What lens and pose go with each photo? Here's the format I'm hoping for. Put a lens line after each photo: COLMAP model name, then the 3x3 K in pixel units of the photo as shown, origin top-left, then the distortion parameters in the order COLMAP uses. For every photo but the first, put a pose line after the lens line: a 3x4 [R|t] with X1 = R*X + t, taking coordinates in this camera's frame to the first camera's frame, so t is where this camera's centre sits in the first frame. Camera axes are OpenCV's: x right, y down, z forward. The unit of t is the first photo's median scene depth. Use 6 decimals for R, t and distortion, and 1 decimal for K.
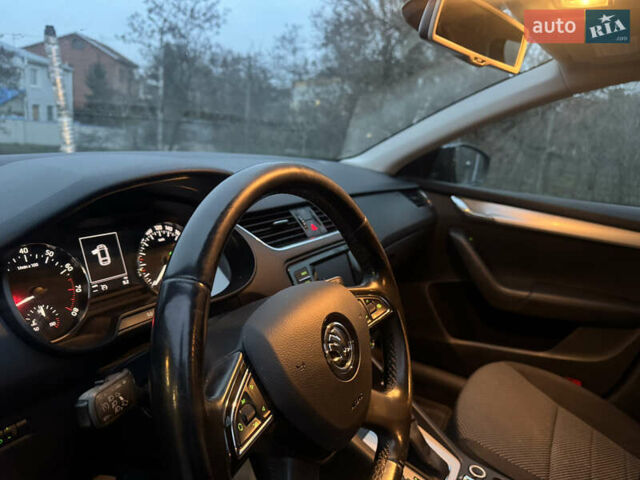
lens RADIAL K [[451.6, 0, 321.1], [0, 451.6, 242.1], [0, 0, 1]] dist [0.045462, -0.052544]
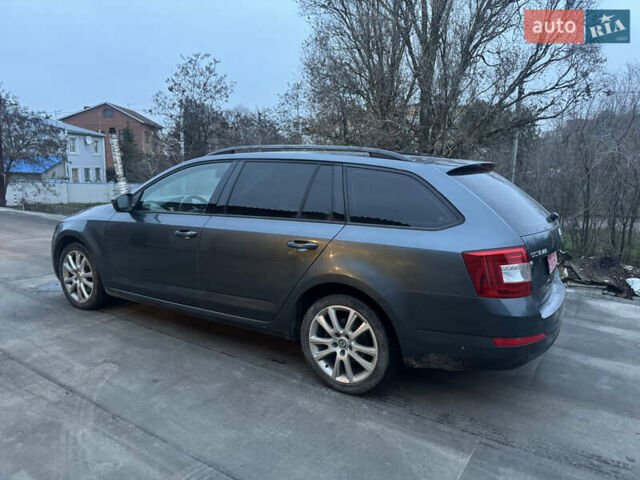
lens RADIAL K [[451.6, 0, 323.3], [0, 451.6, 245.3], [0, 0, 1]] dist [0.045462, -0.052544]
pose [[0.996780, -0.065731, -0.045931, 0.053433], [0.061852, 0.994768, -0.081308, 0.032624], [0.051036, 0.078206, 0.995630, -0.142749]]
